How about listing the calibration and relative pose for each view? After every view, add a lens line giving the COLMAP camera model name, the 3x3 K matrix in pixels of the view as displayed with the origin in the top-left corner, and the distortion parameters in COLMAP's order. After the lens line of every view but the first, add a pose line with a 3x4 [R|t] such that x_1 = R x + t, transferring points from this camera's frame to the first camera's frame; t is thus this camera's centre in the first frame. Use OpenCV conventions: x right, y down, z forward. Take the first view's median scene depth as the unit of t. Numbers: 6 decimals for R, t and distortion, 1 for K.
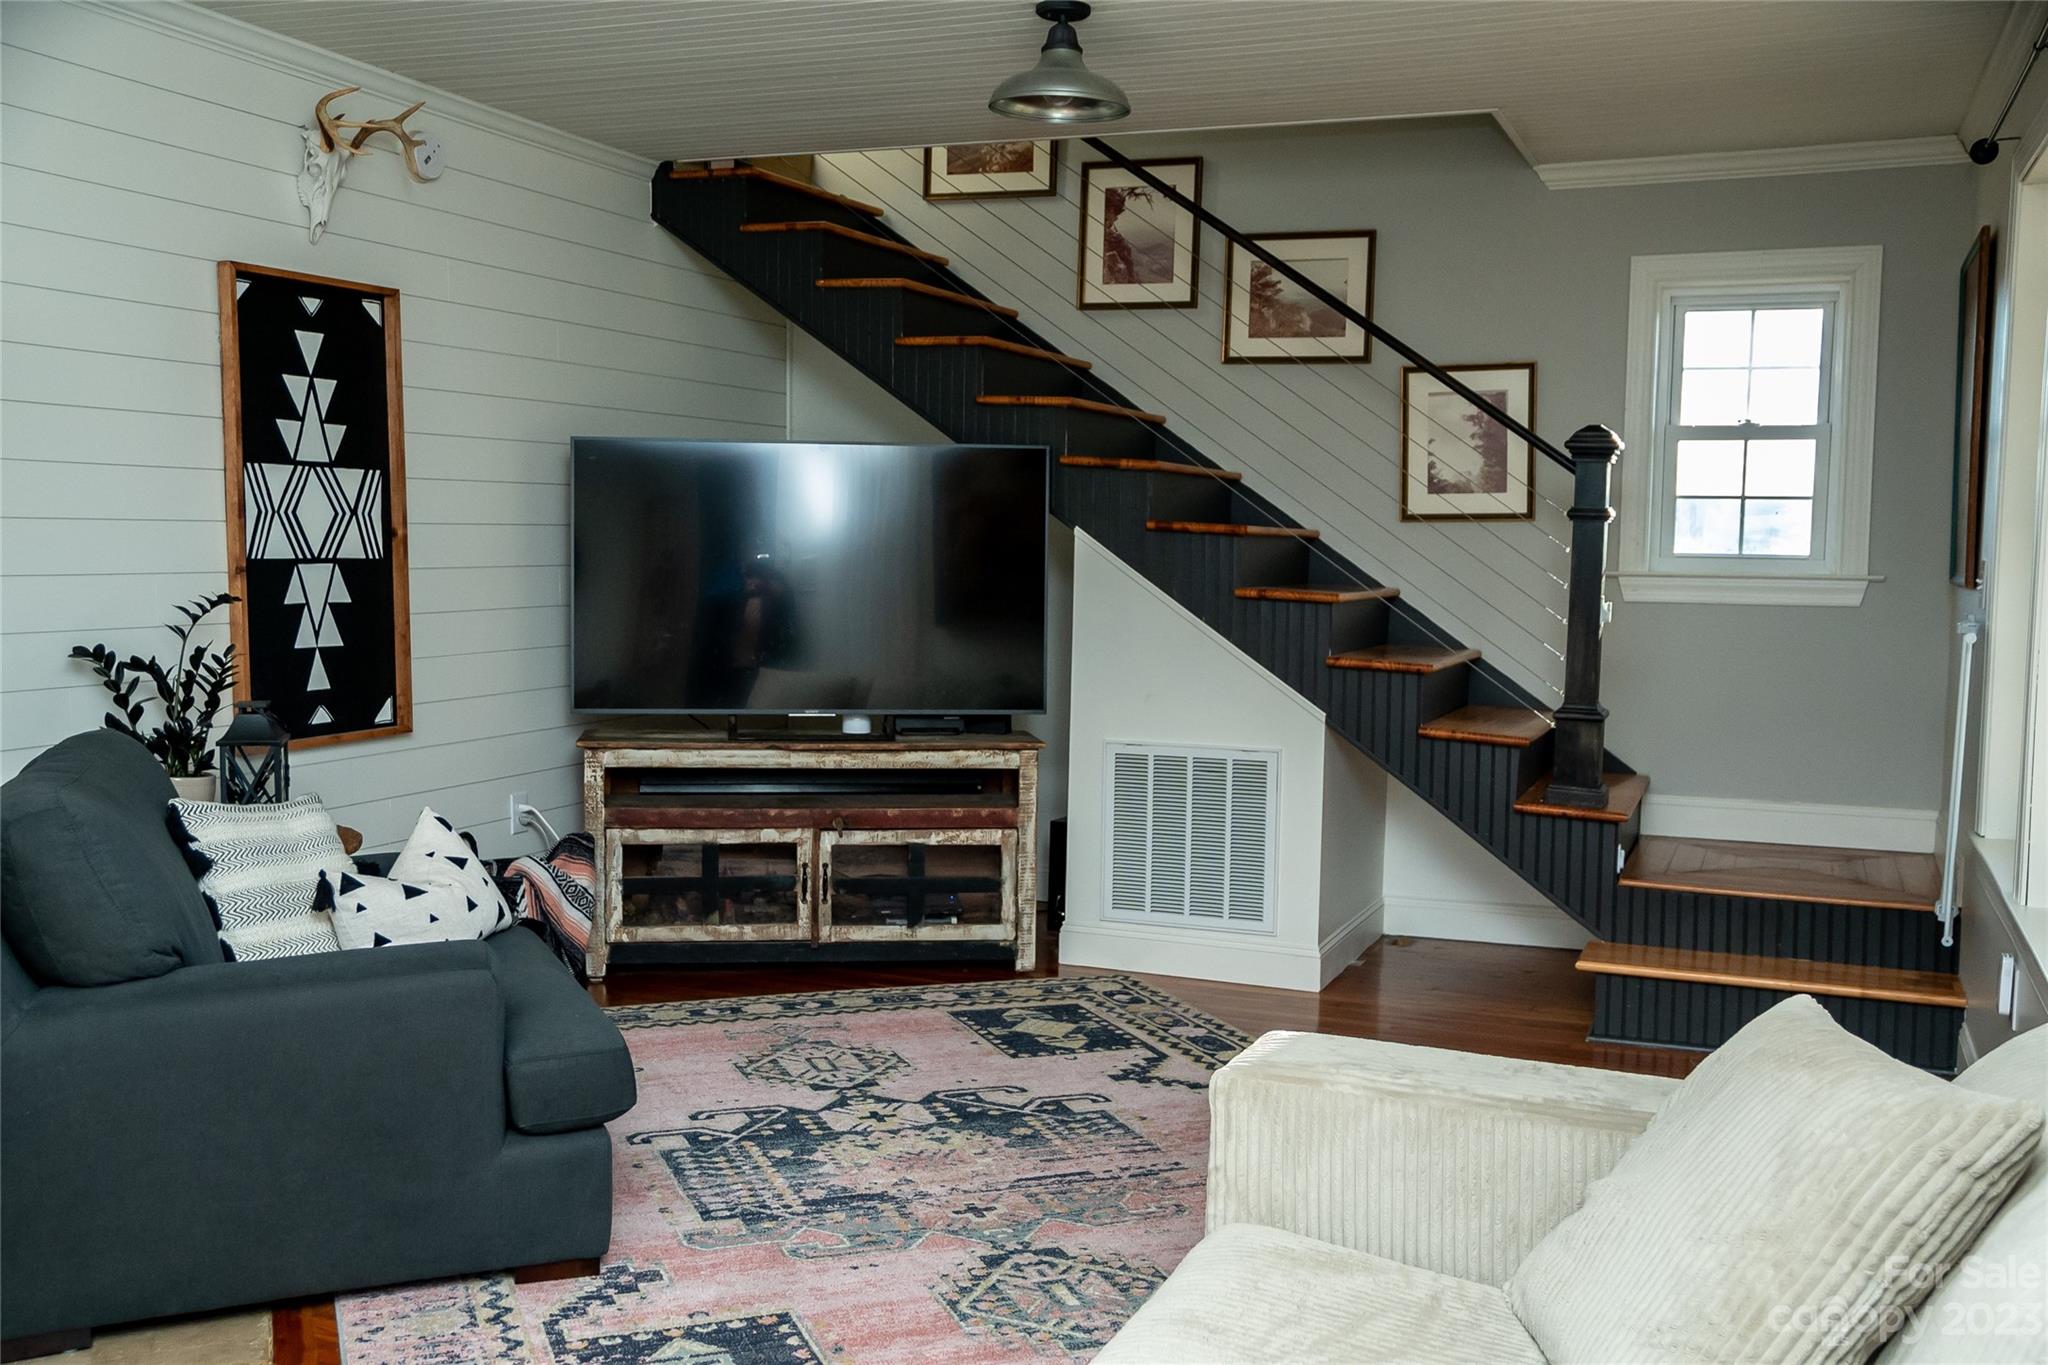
lens RADIAL K [[2019.4, 0, 1024.0], [0, 2019.4, 682.5], [0, 0, 1]] dist [-0.004399, 0.008656]
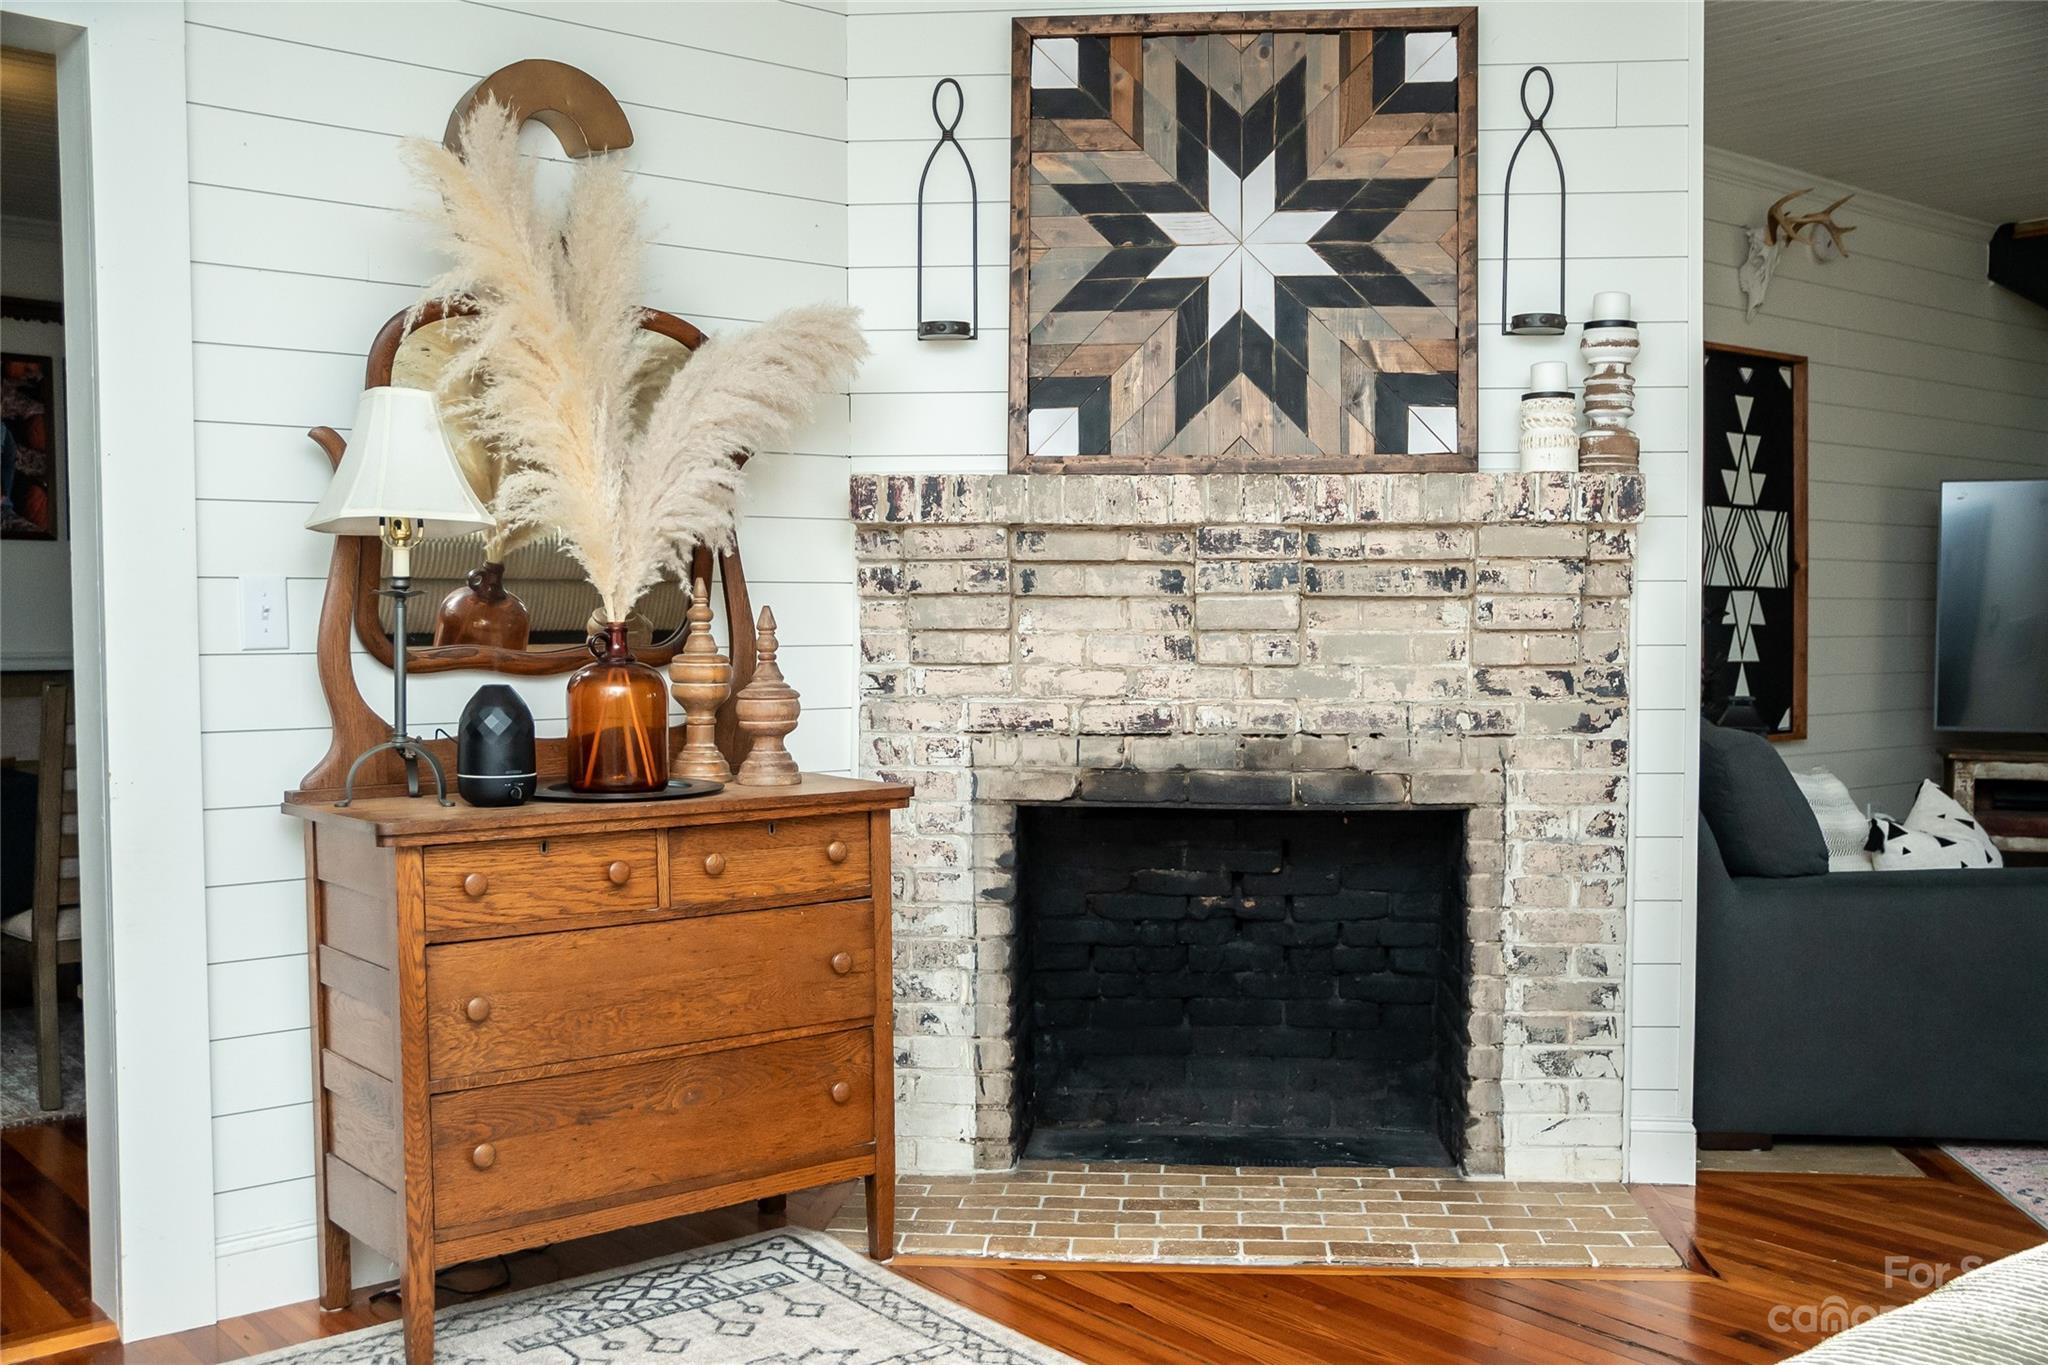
lens RADIAL K [[2019.4, 0, 1024.0], [0, 2019.4, 682.5], [0, 0, 1]] dist [-0.004399, 0.008656]
pose [[0.878176, 0.006543, -0.478292, -0.156587], [-0.027305, 0.998962, -0.036468, 0.050356], [0.477557, 0.045085, 0.877443, -0.242137]]
